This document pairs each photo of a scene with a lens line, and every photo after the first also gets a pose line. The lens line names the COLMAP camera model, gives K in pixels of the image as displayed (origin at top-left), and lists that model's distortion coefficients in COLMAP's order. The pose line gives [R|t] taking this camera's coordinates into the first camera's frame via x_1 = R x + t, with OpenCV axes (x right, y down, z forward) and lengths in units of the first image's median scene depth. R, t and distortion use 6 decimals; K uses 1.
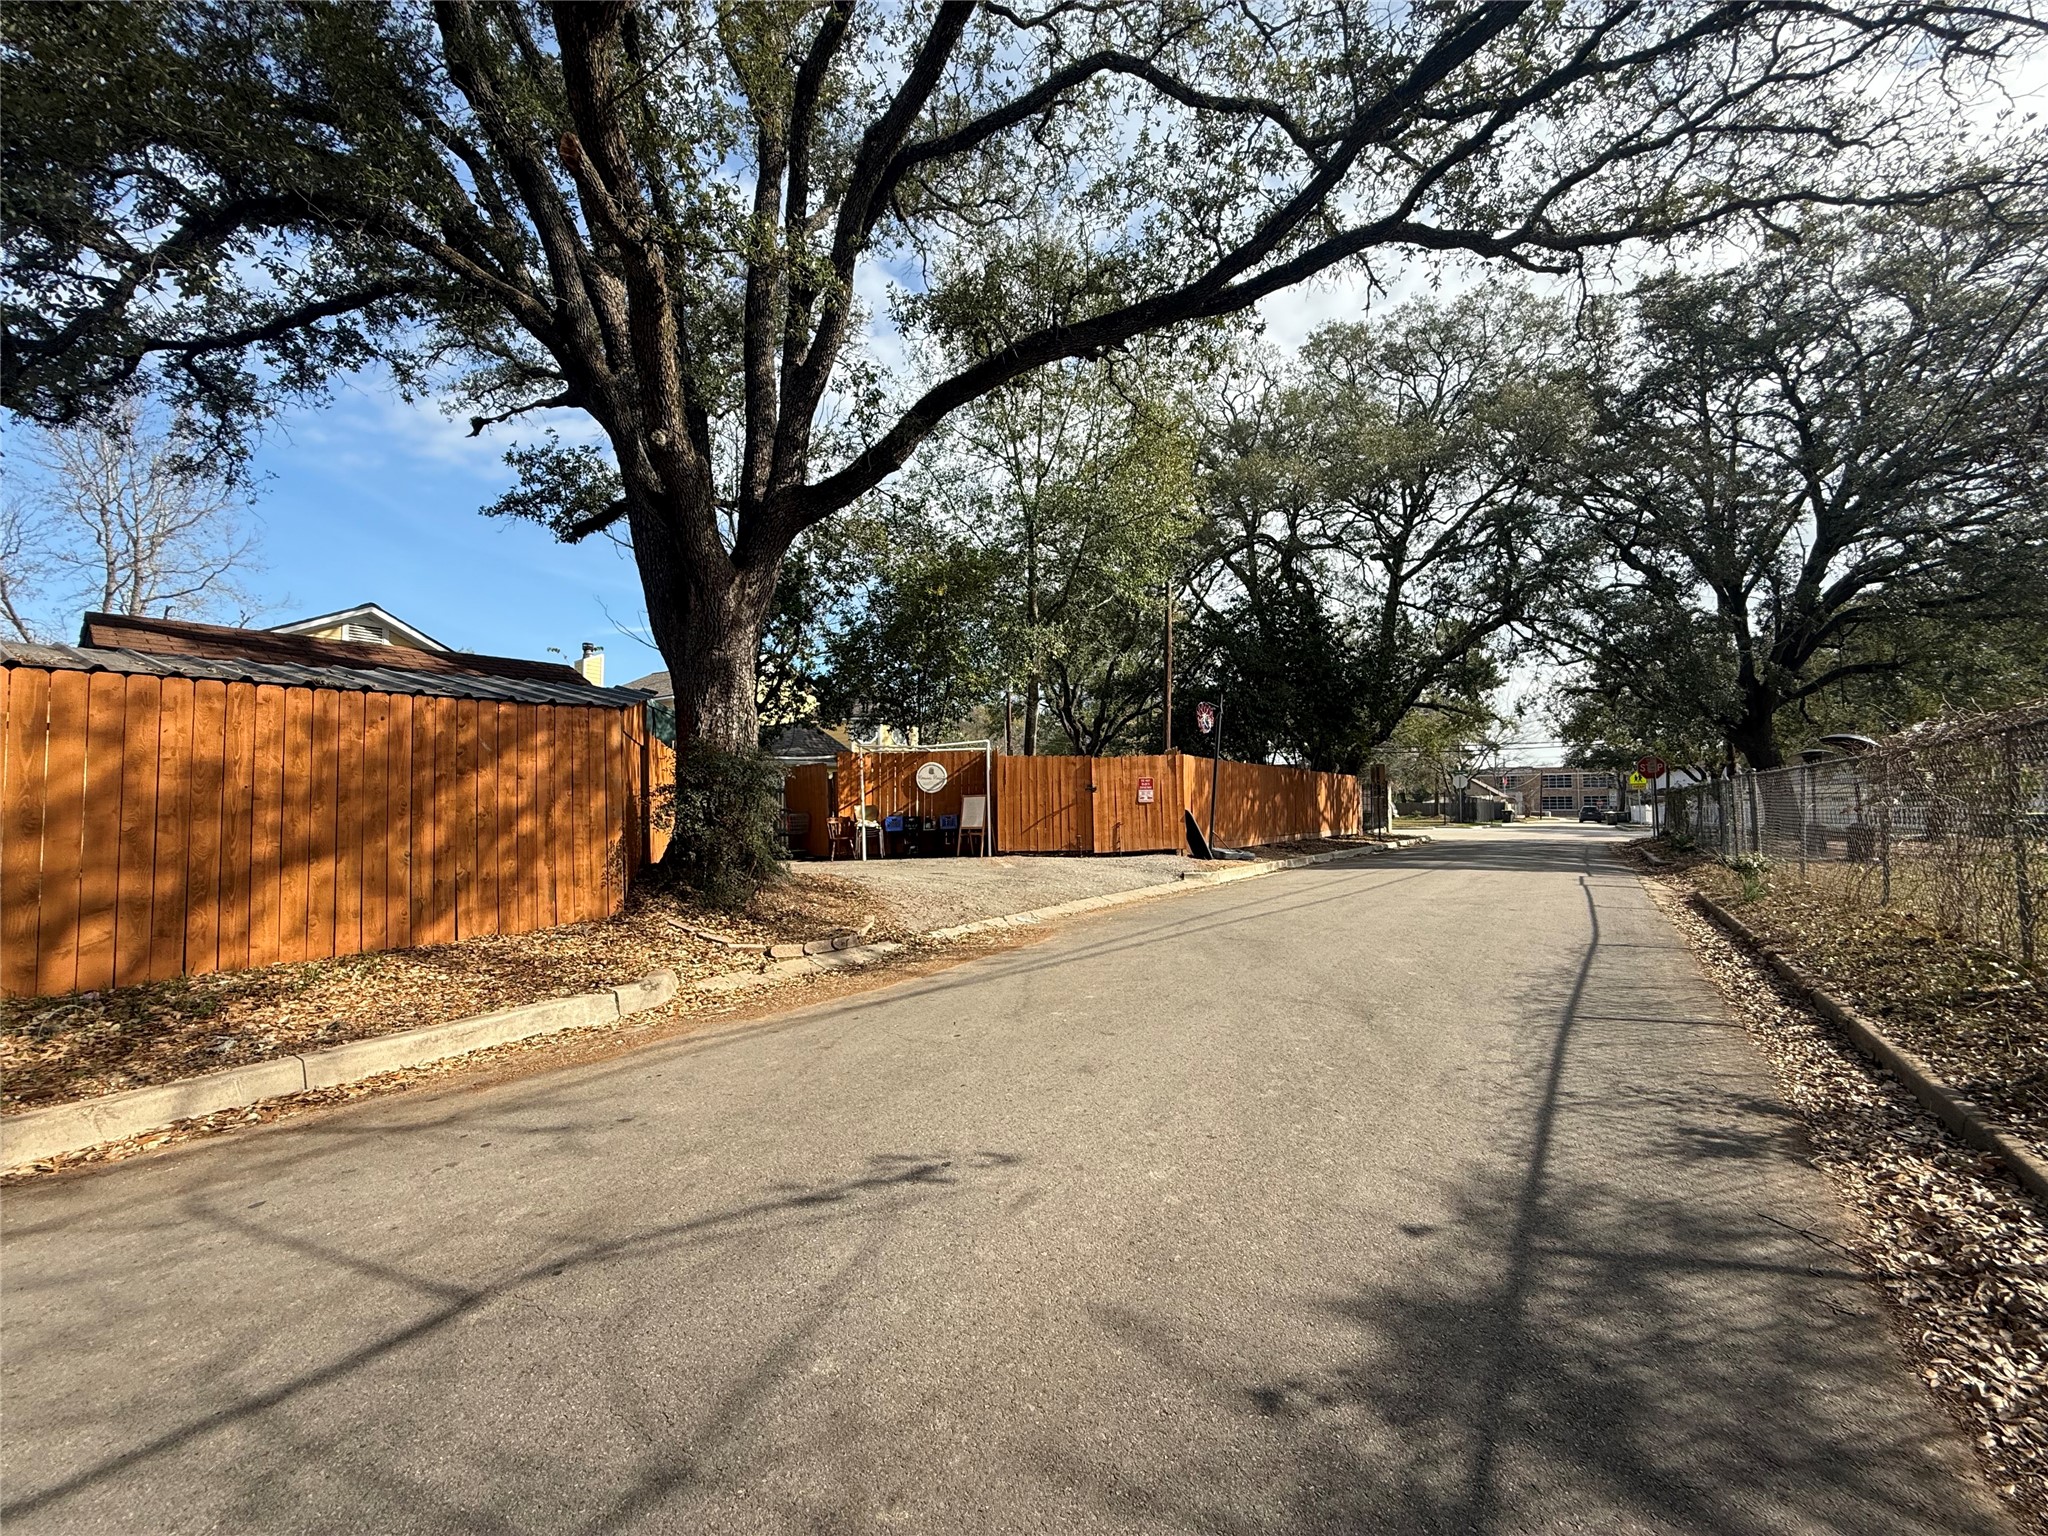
lens RADIAL K [[817.2, 0, 1017.4], [0, 817.2, 771.5], [0, 0, 1]] dist [-0.003466, -0.000338]
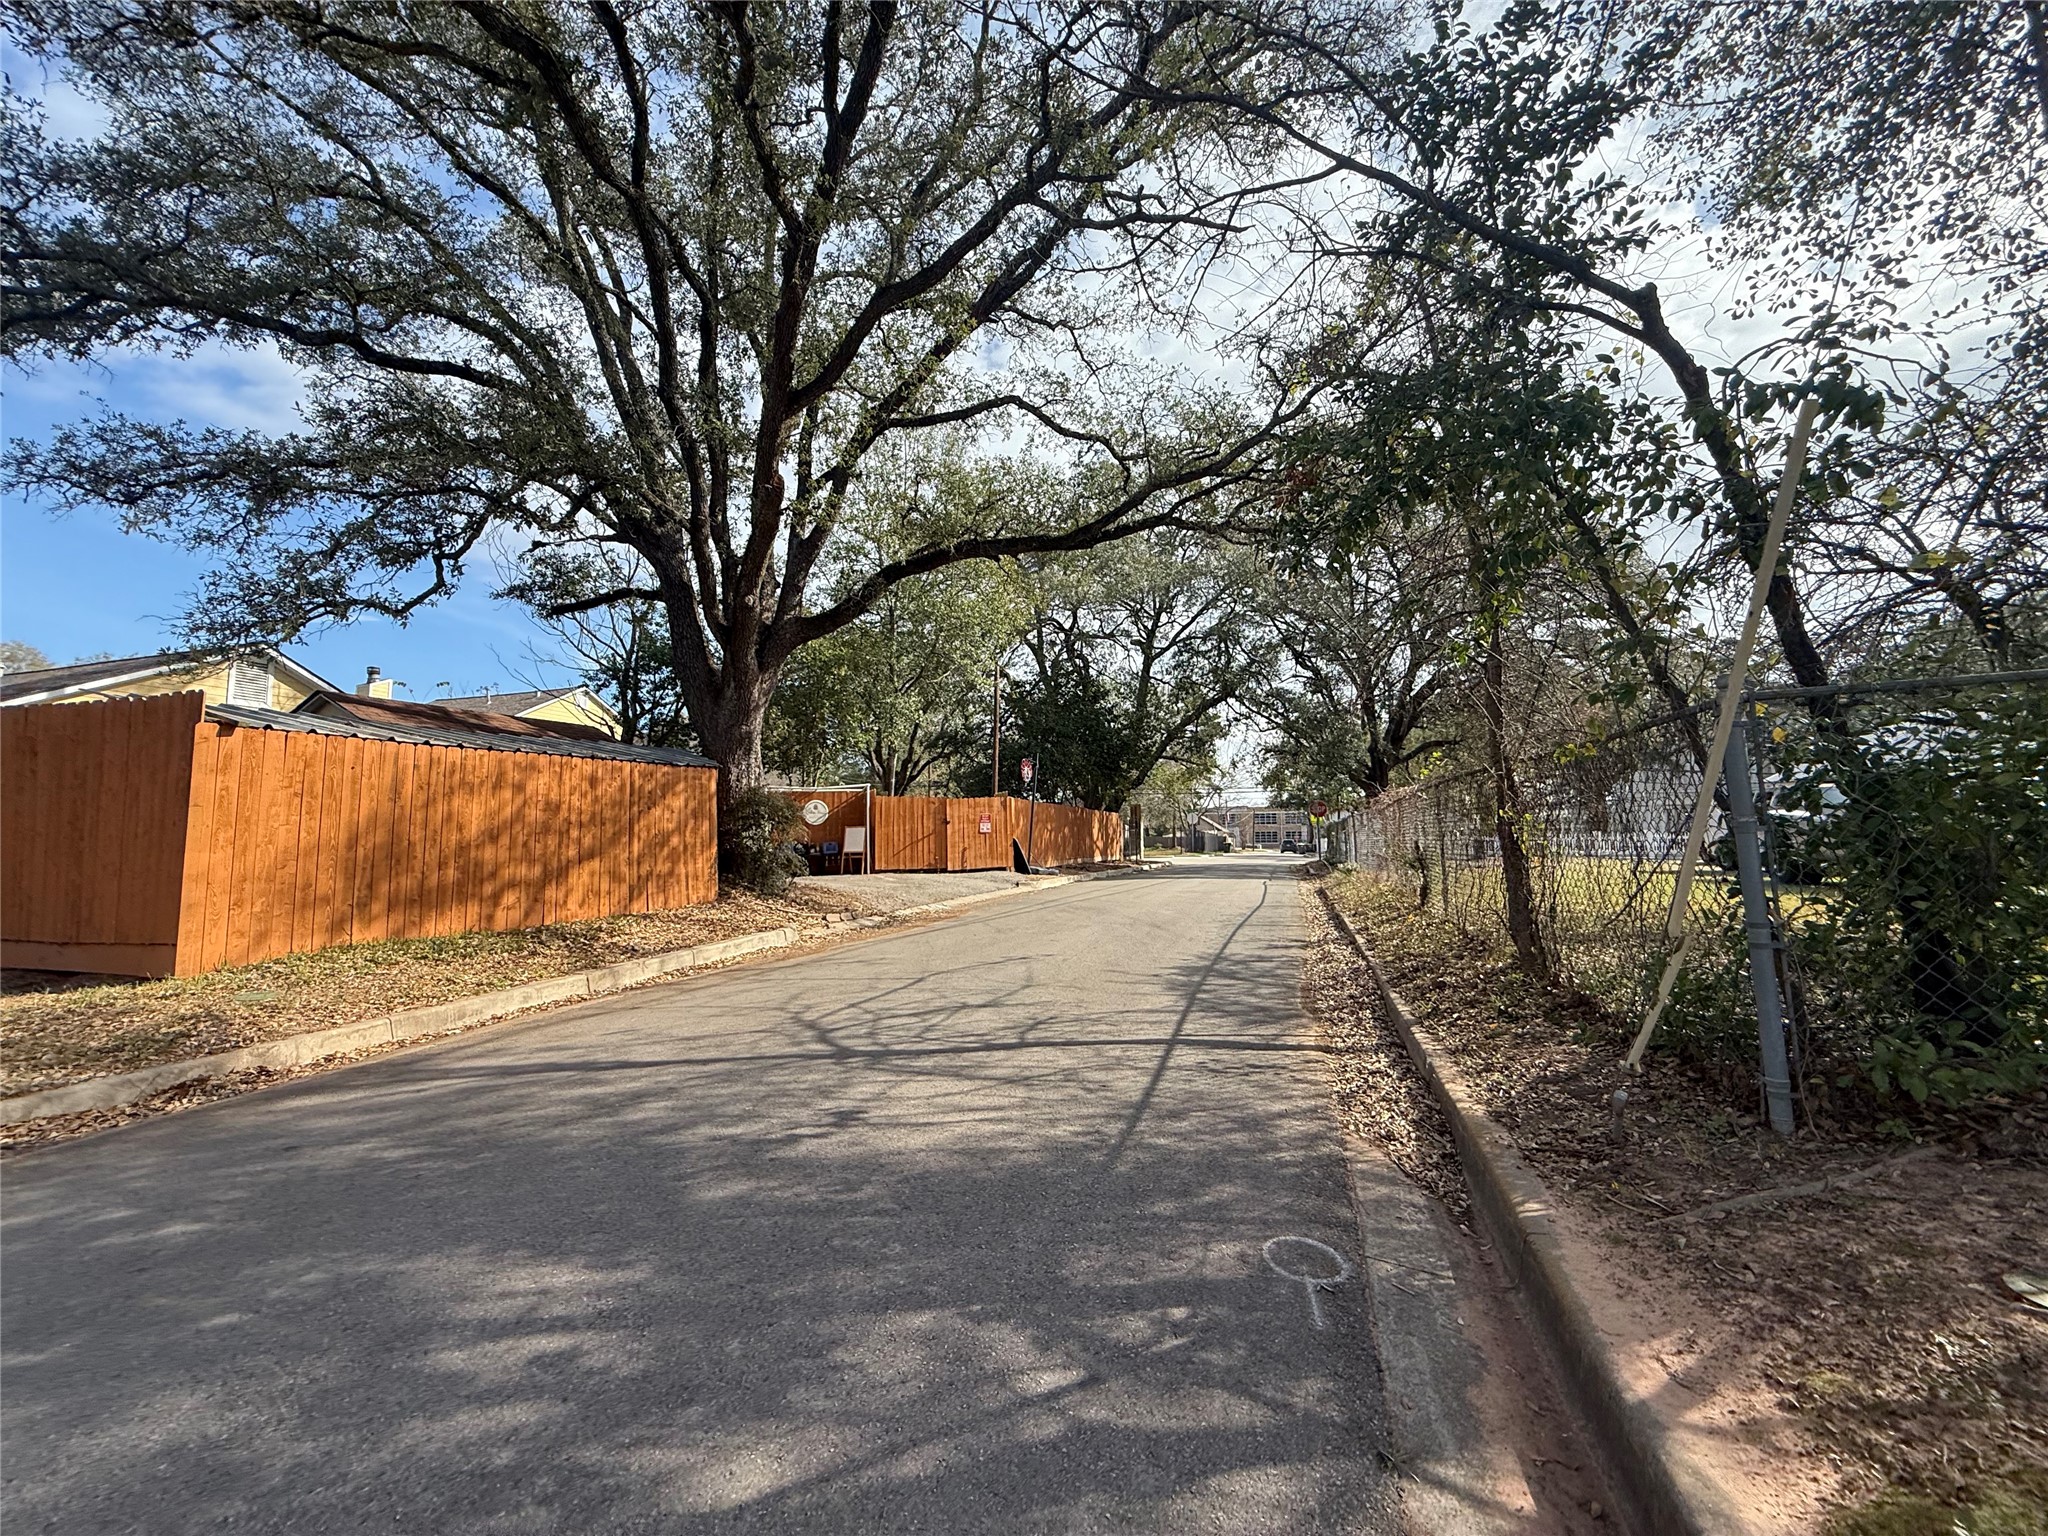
lens RADIAL K [[820.1, 0, 1018.0], [0, 820.1, 767.2], [0, 0, 1]] dist [0.000878, -0.000049]
pose [[0.958599, 0.024266, 0.283725, -0.120787], [-0.010644, 0.998720, -0.049455, -0.002133], [-0.284562, 0.044388, 0.957630, -0.215652]]
